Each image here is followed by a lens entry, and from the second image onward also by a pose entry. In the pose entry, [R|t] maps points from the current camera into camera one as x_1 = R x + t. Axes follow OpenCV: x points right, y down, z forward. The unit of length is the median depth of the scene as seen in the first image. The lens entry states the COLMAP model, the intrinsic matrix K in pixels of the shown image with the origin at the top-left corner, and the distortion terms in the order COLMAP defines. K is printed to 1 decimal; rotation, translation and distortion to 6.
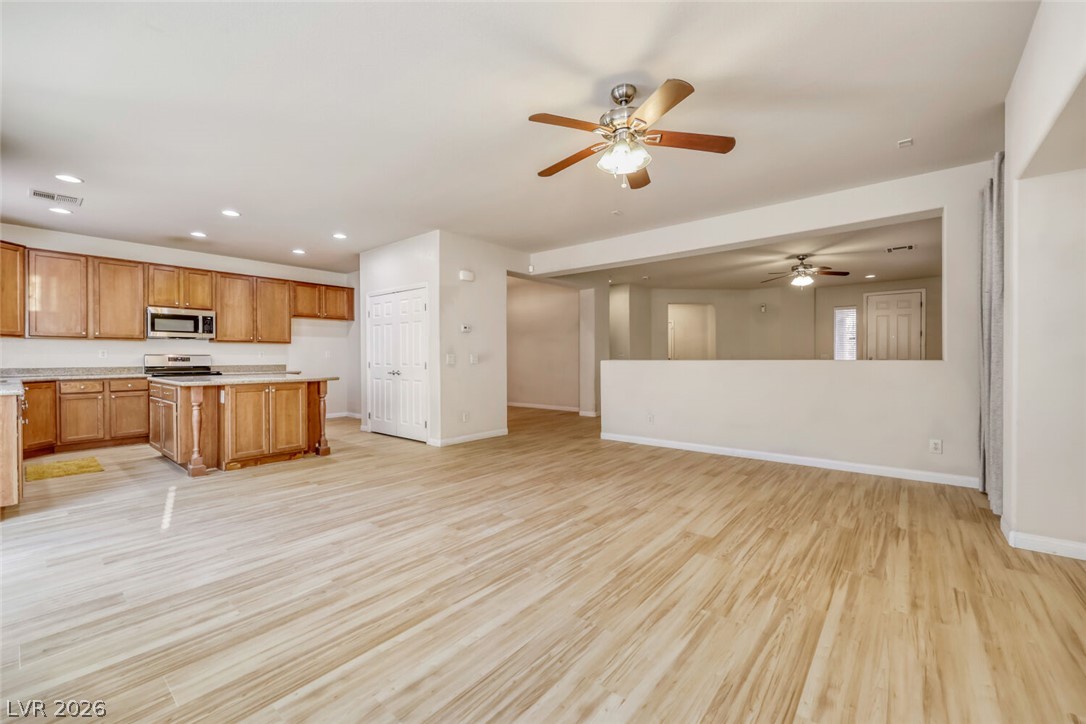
lens RADIAL K [[441.0, 0, 544.6], [0, 441.0, 357.8], [0, 0, 1]] dist [-0.001156, 0.000227]
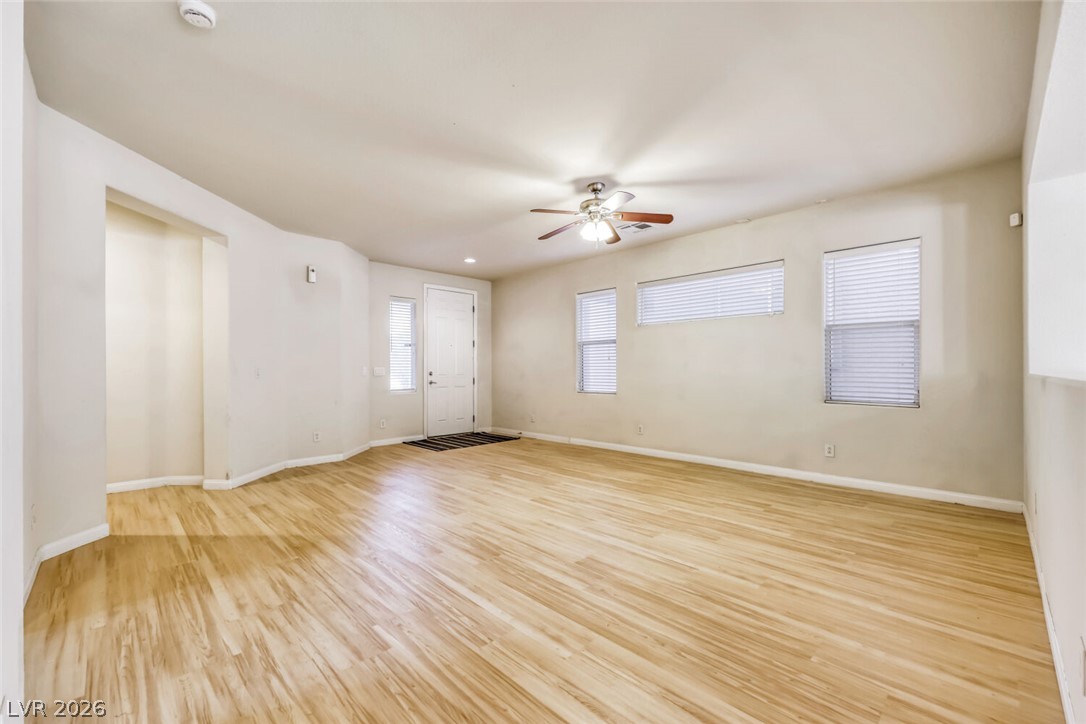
lens RADIAL K [[441.0, 0, 547.0], [0, 441.0, 371.5], [0, 0, 1]] dist [-0.001156, 0.000227]
pose [[0.098998, 0.000008, 0.995088, 0.047668], [0.006112, 0.999981, -0.000616, -0.002689], [-0.995069, 0.006143, 0.098996, 1.428769]]
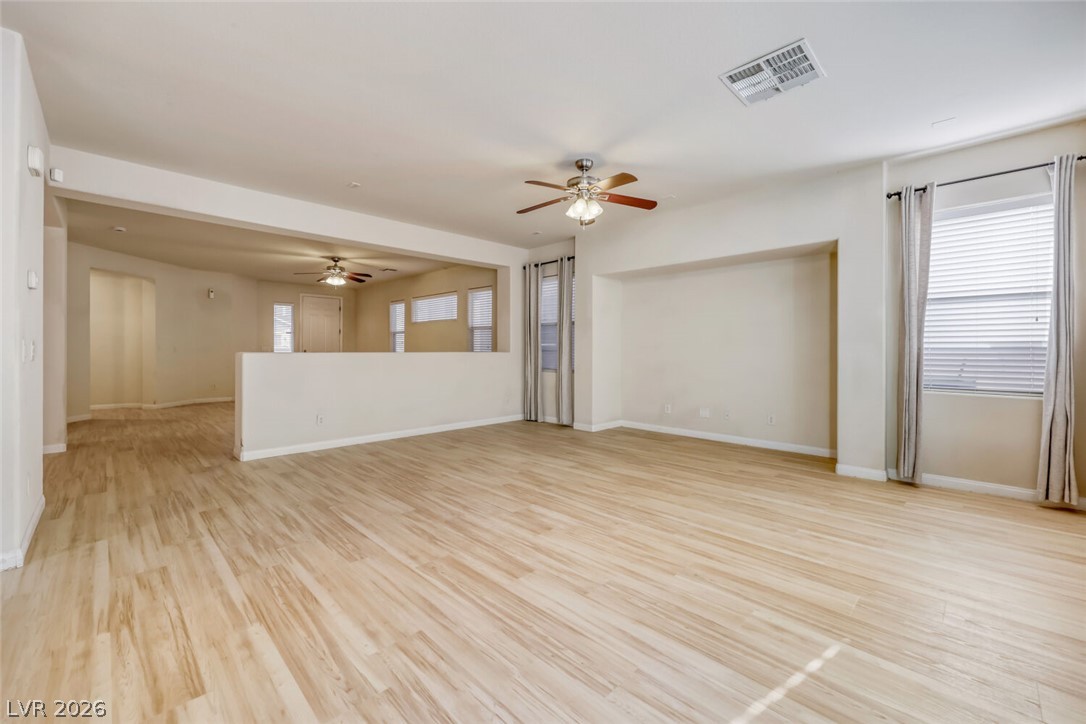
lens RADIAL K [[441.0, 0, 544.5], [0, 441.0, 353.5], [0, 0, 1]] dist [-0.001156, 0.000227]
pose [[0.095834, -0.003511, 0.995391, -0.659924], [-0.002038, 0.999991, 0.003723, 0.002704], [-0.995395, -0.002386, 0.095826, 0.529536]]
